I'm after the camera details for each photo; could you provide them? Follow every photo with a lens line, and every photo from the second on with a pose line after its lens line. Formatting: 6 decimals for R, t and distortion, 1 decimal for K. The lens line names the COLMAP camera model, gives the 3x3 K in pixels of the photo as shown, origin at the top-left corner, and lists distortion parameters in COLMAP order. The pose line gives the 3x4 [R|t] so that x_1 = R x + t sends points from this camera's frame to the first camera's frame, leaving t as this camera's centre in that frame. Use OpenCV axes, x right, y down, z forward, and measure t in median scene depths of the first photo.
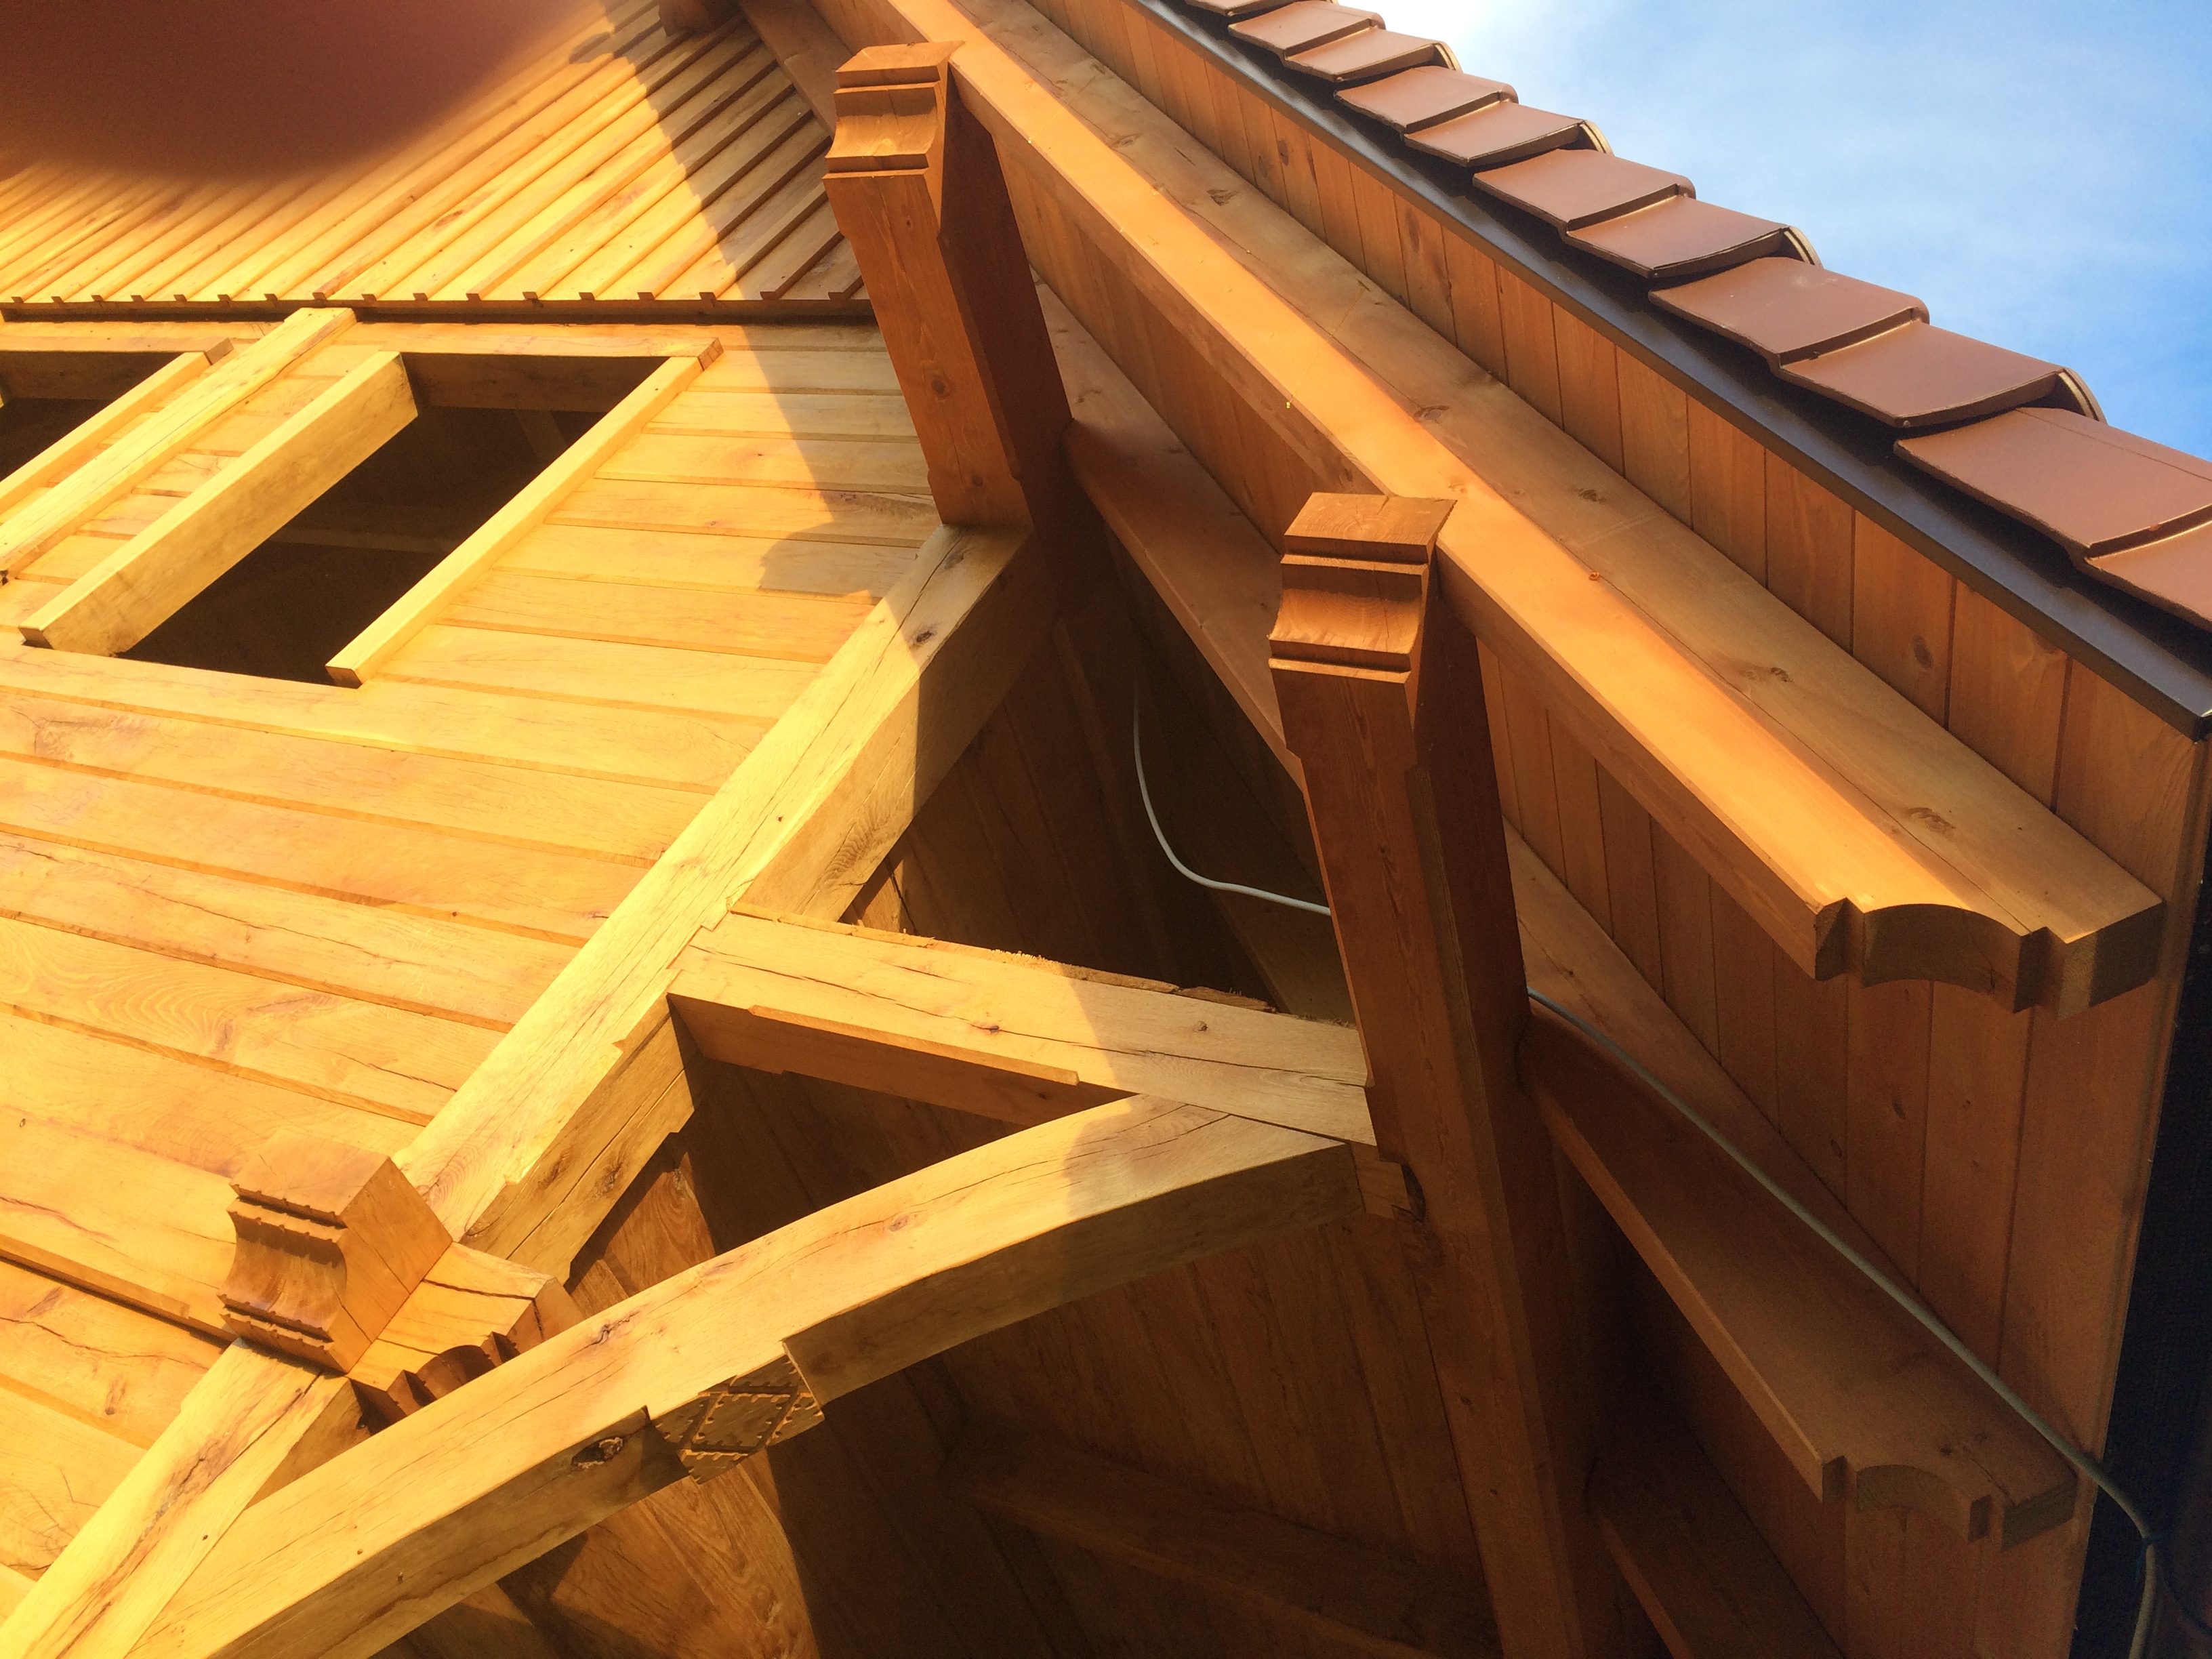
lens RADIAL K [[1896.9, 0, 1109.4], [0, 1896.9, 829.6], [0, 0, 1]] dist [0.058727, -0.038322]
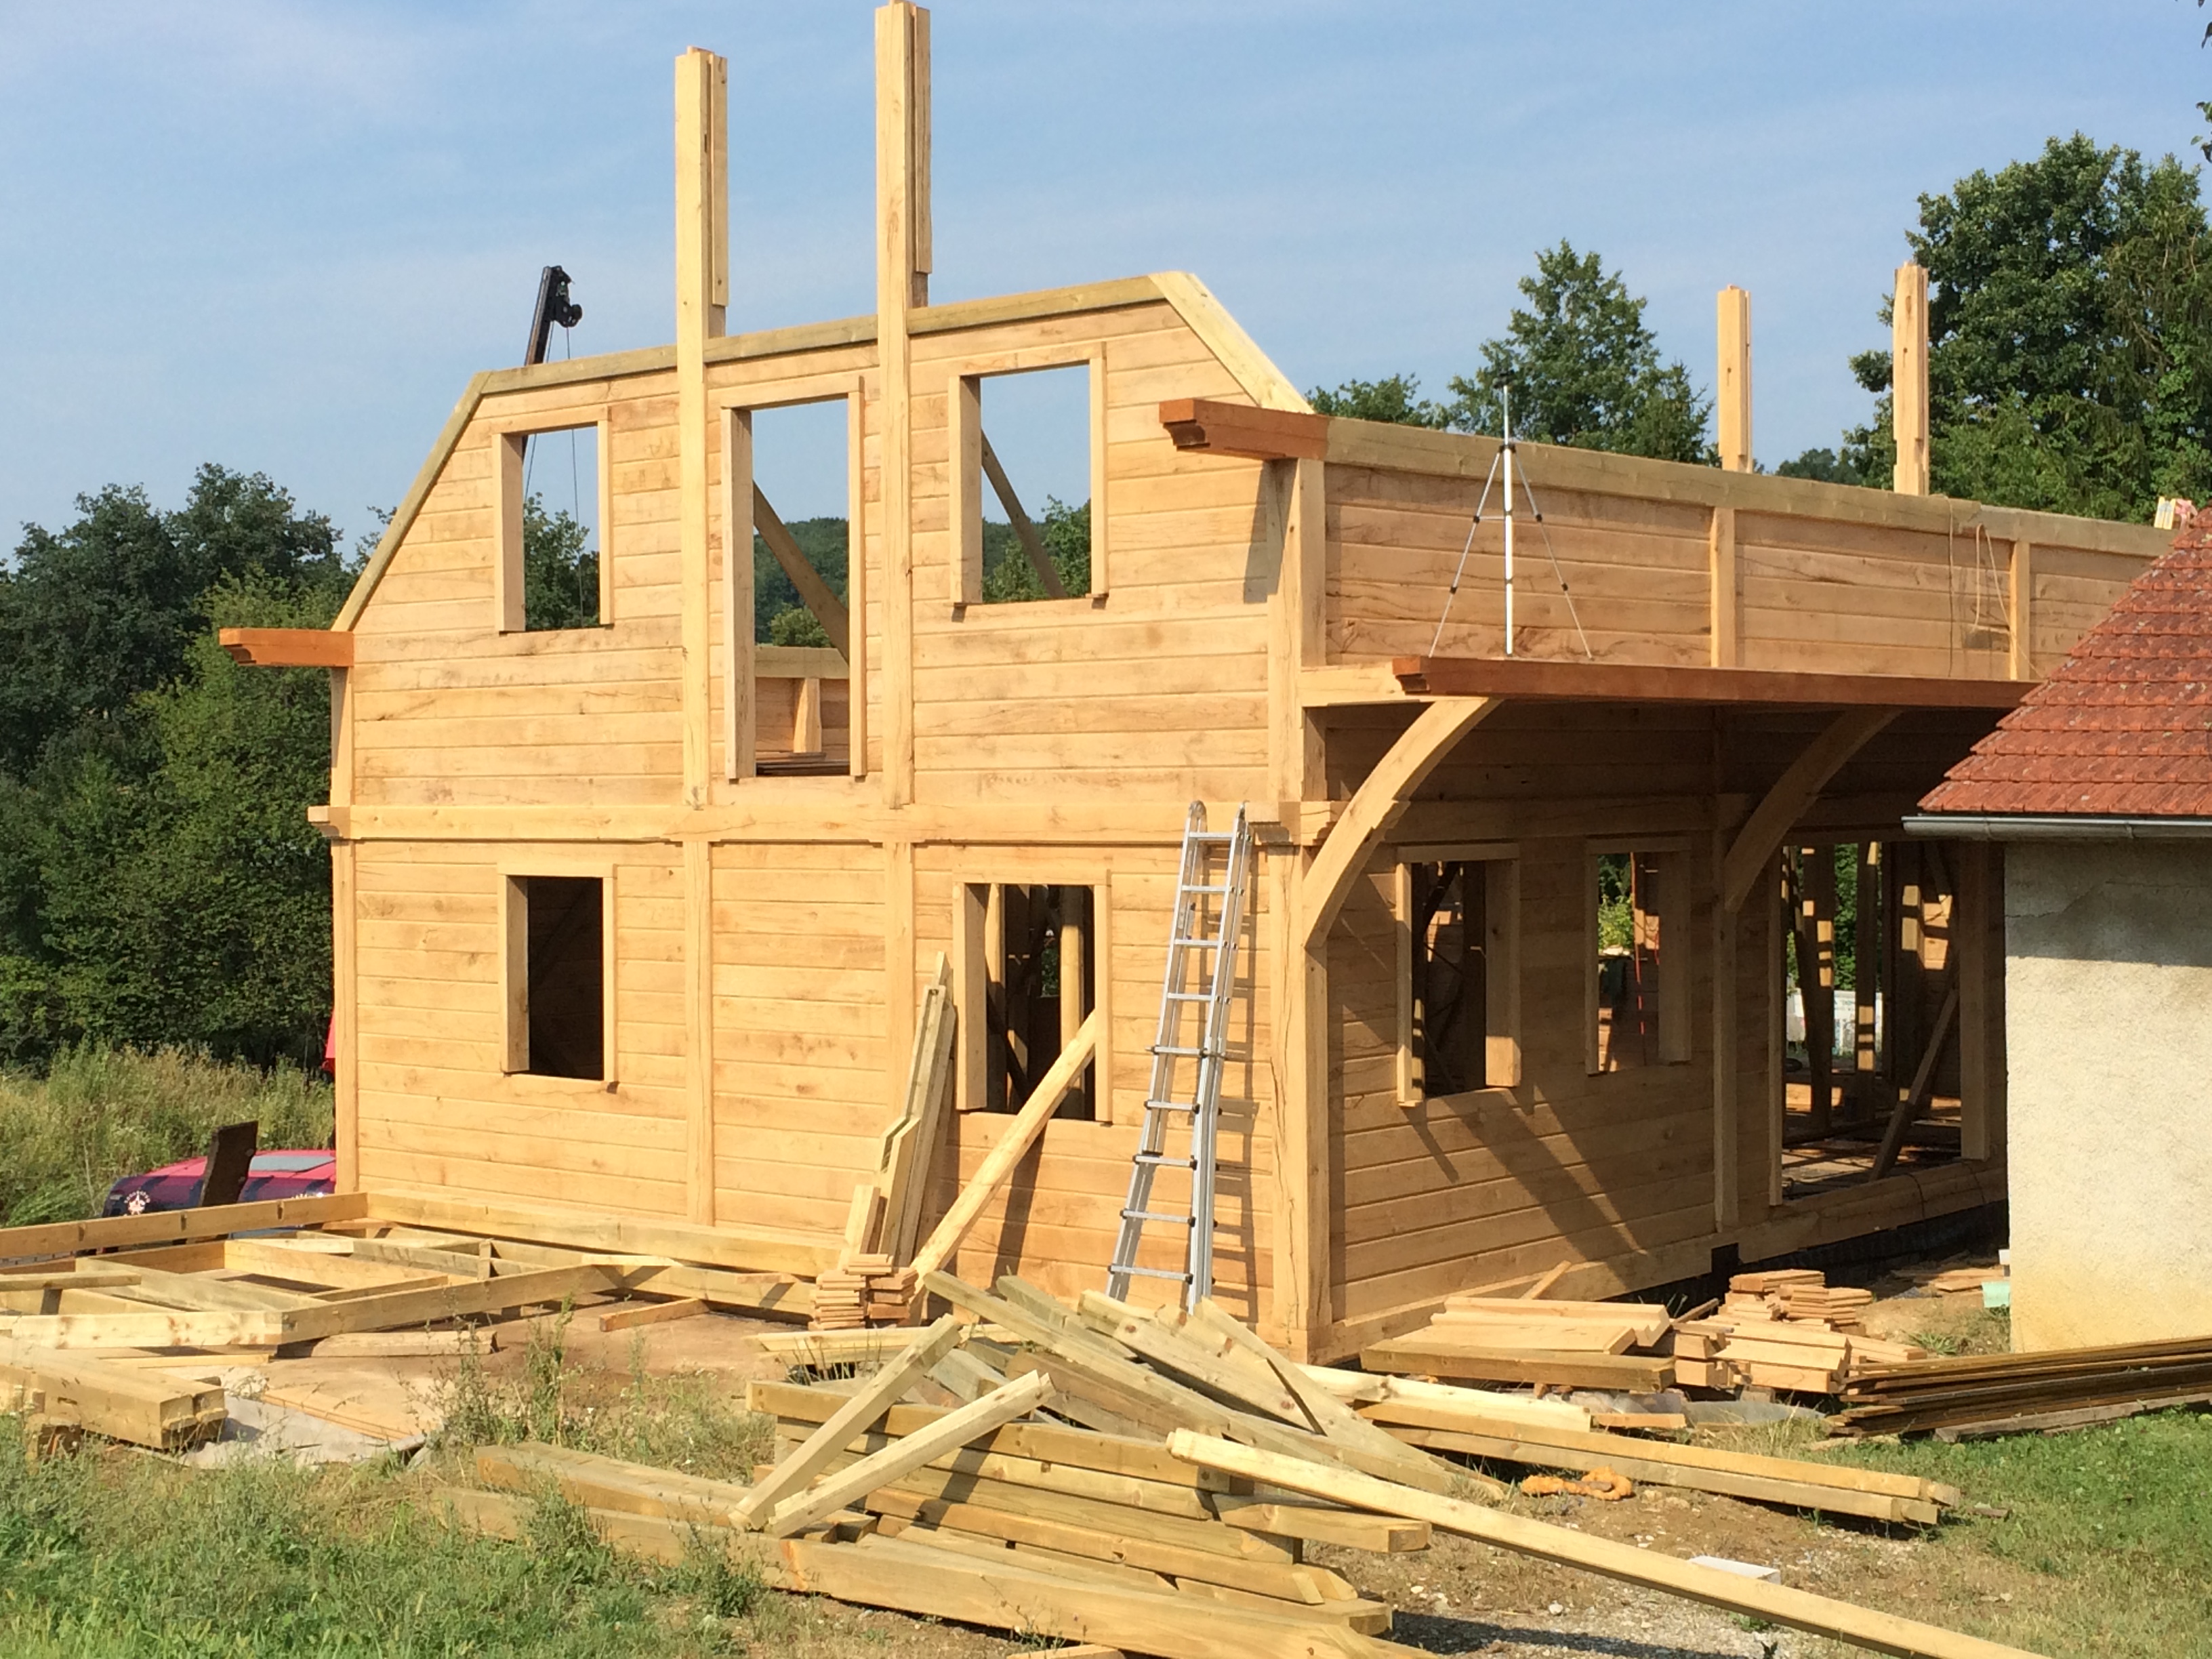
lens RADIAL K [[3112.0, 0, 1111.4], [0, 3112.0, 816.6], [0, 0, 1]] dist [0.069740, 0.000000]
pose [[0.814327, -0.428854, -0.391096, 1.531840], [0.578100, 0.659322, 0.480724, -2.584350], [0.051698, -0.617559, 0.784824, -3.383041]]
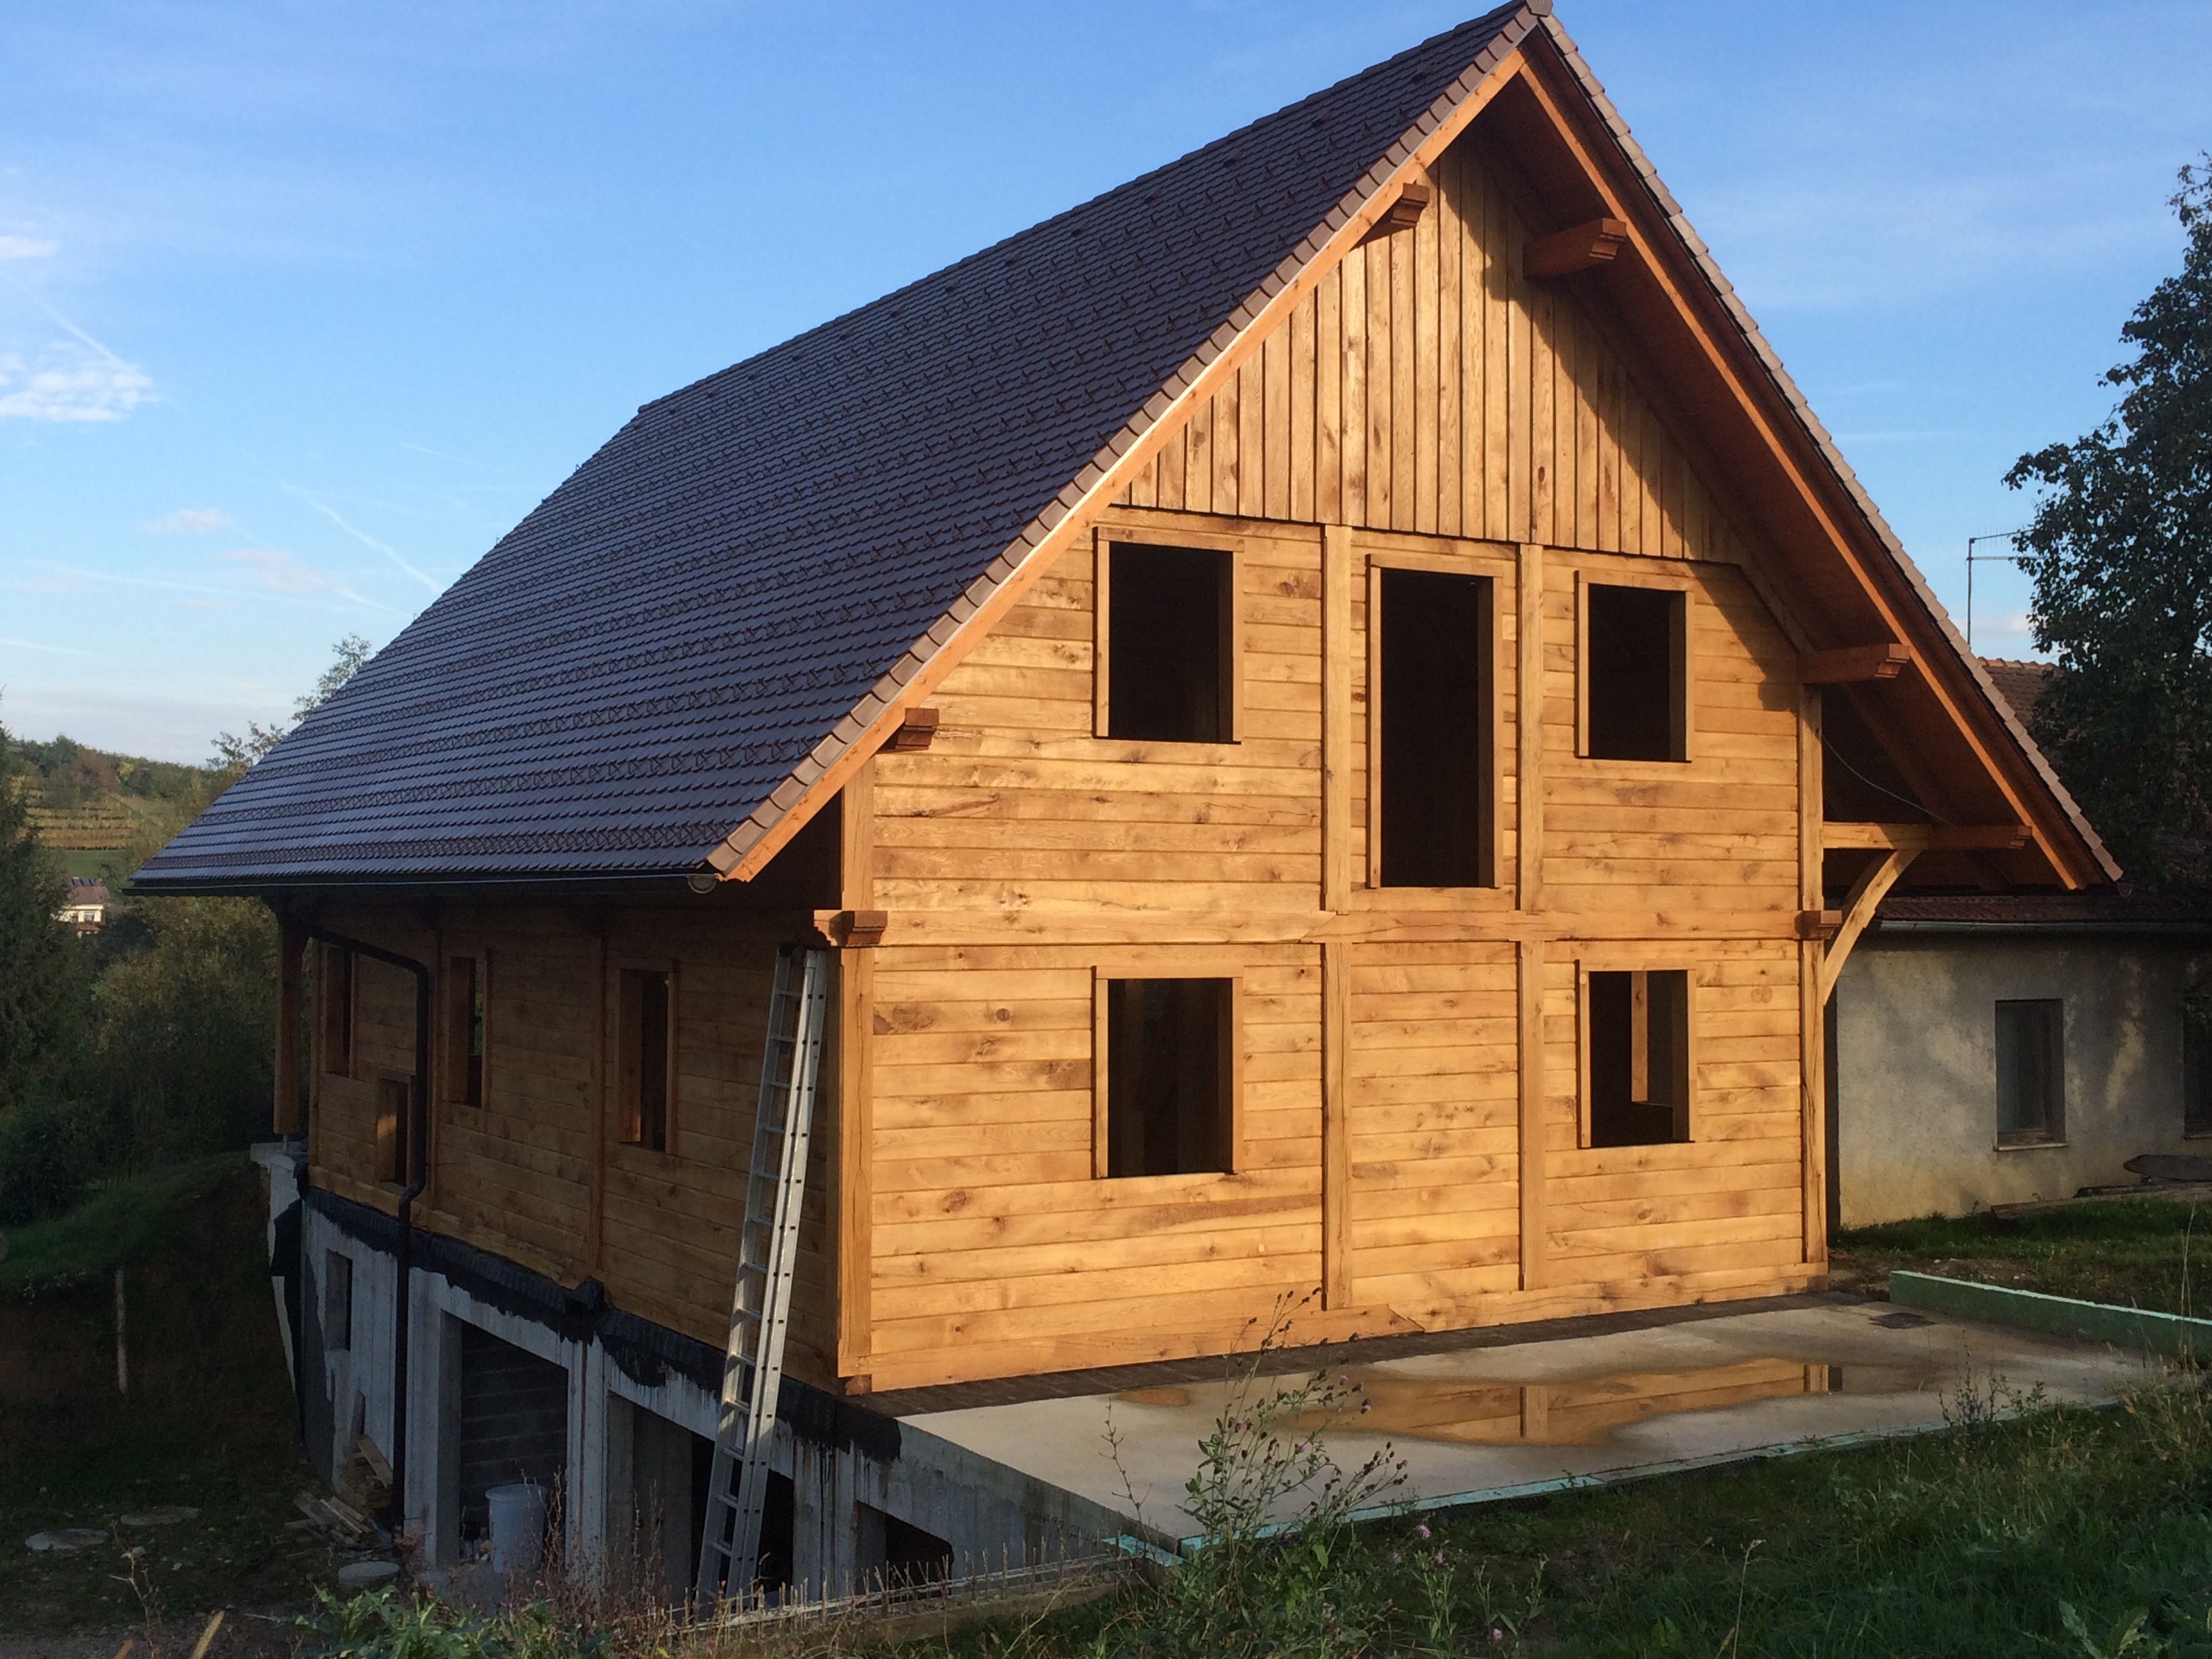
lens RADIAL K [[2507.2, 0, 1112.1], [0, 2507.2, 834.2], [0, 0, 1]] dist [0.061794, 0.000000]
pose [[0.628589, -0.407876, 0.662204, -5.814096], [-0.271249, 0.683013, 0.678172, -3.948876], [-0.728904, -0.605914, 0.318698, 0.271492]]
